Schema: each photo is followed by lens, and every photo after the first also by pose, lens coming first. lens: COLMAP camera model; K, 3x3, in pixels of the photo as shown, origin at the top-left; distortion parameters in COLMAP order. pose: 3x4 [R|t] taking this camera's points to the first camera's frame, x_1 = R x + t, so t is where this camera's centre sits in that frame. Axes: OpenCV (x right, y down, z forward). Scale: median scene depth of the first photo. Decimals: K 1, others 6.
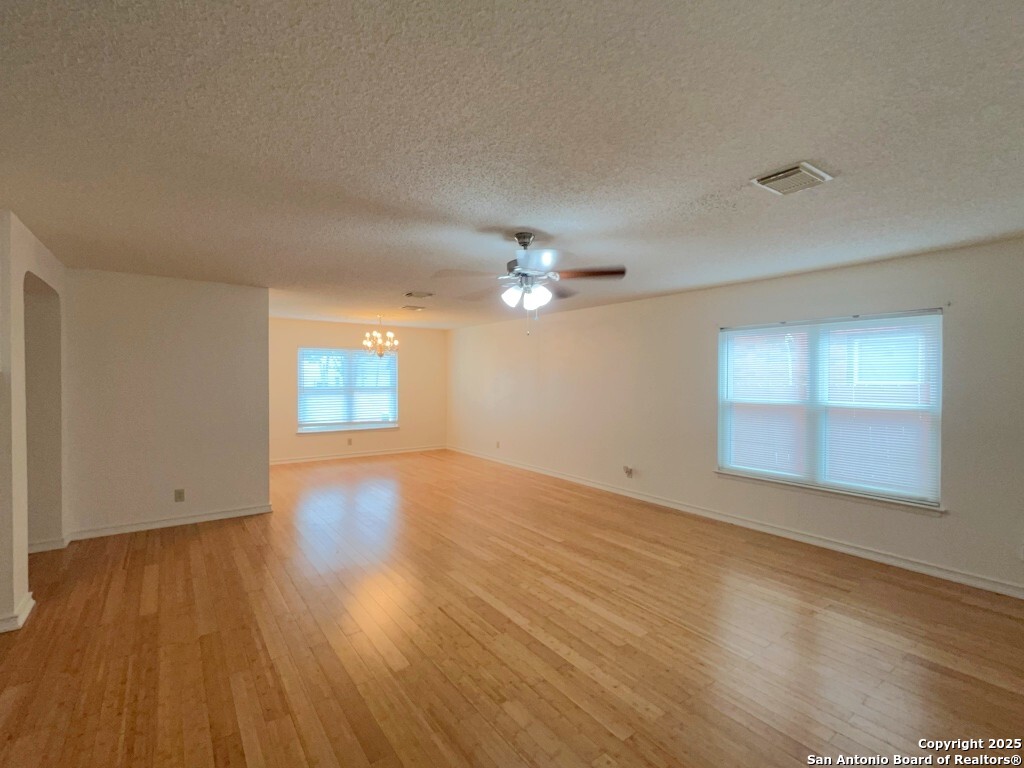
lens RADIAL K [[477.3, 0, 513.1], [0, 477.3, 379.5], [0, 0, 1]] dist [-0.003697, 0.000180]
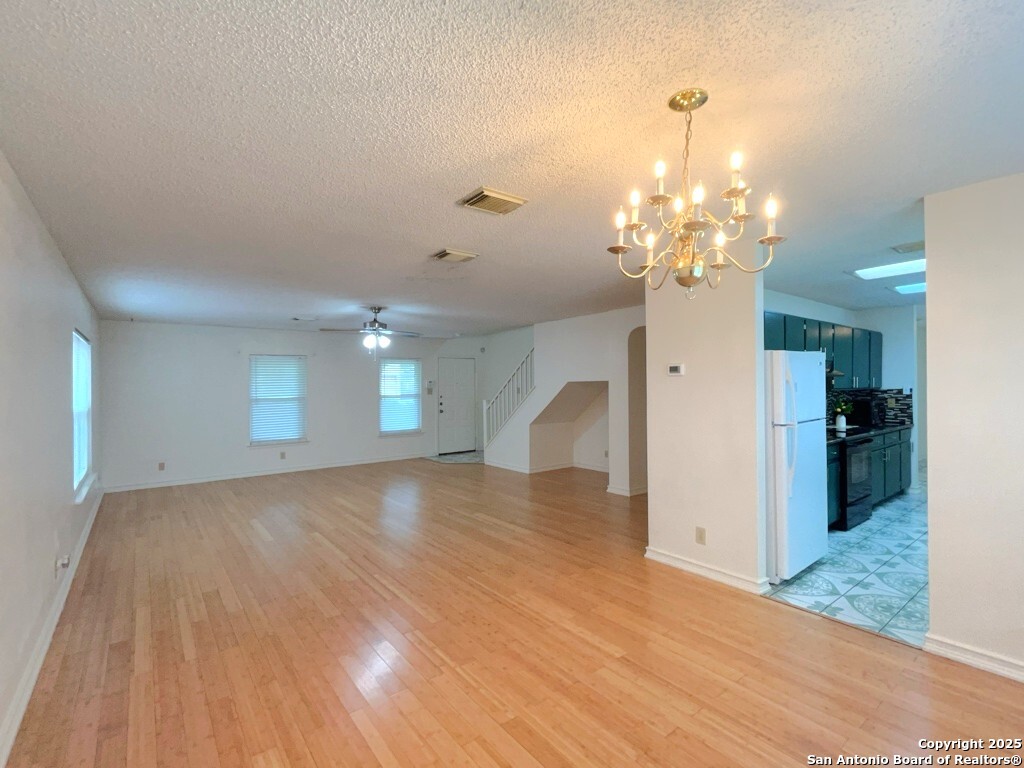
lens RADIAL K [[477.3, 0, 513.8], [0, 477.3, 385.6], [0, 0, 1]] dist [-0.003697, 0.000180]
pose [[-0.999113, 0.005846, -0.041713, -0.376560], [0.005686, 0.999976, 0.003965, -0.001499], [0.041735, 0.003724, -0.999122, 2.532701]]
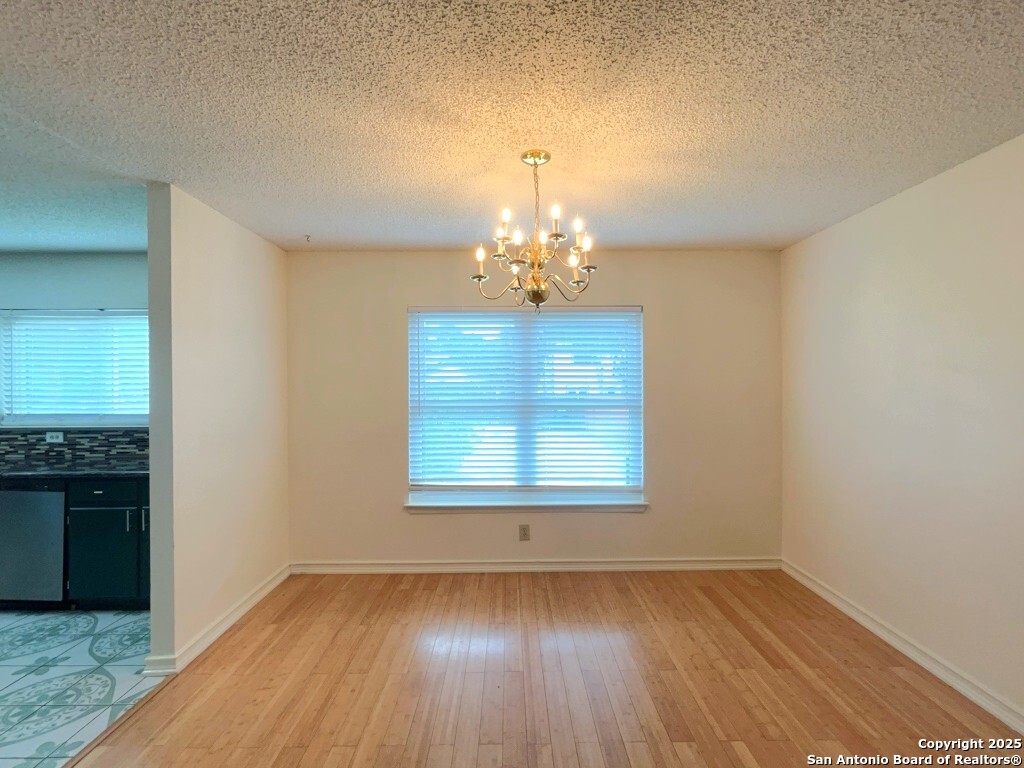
lens RADIAL K [[477.3, 0, 511.7], [0, 477.3, 379.3], [0, 0, 1]] dist [-0.003697, 0.000180]
pose [[0.820773, -0.002450, -0.571250, -0.272461], [0.005295, 0.999980, 0.003320, -0.014864], [0.571230, -0.005750, 0.820770, 1.583218]]
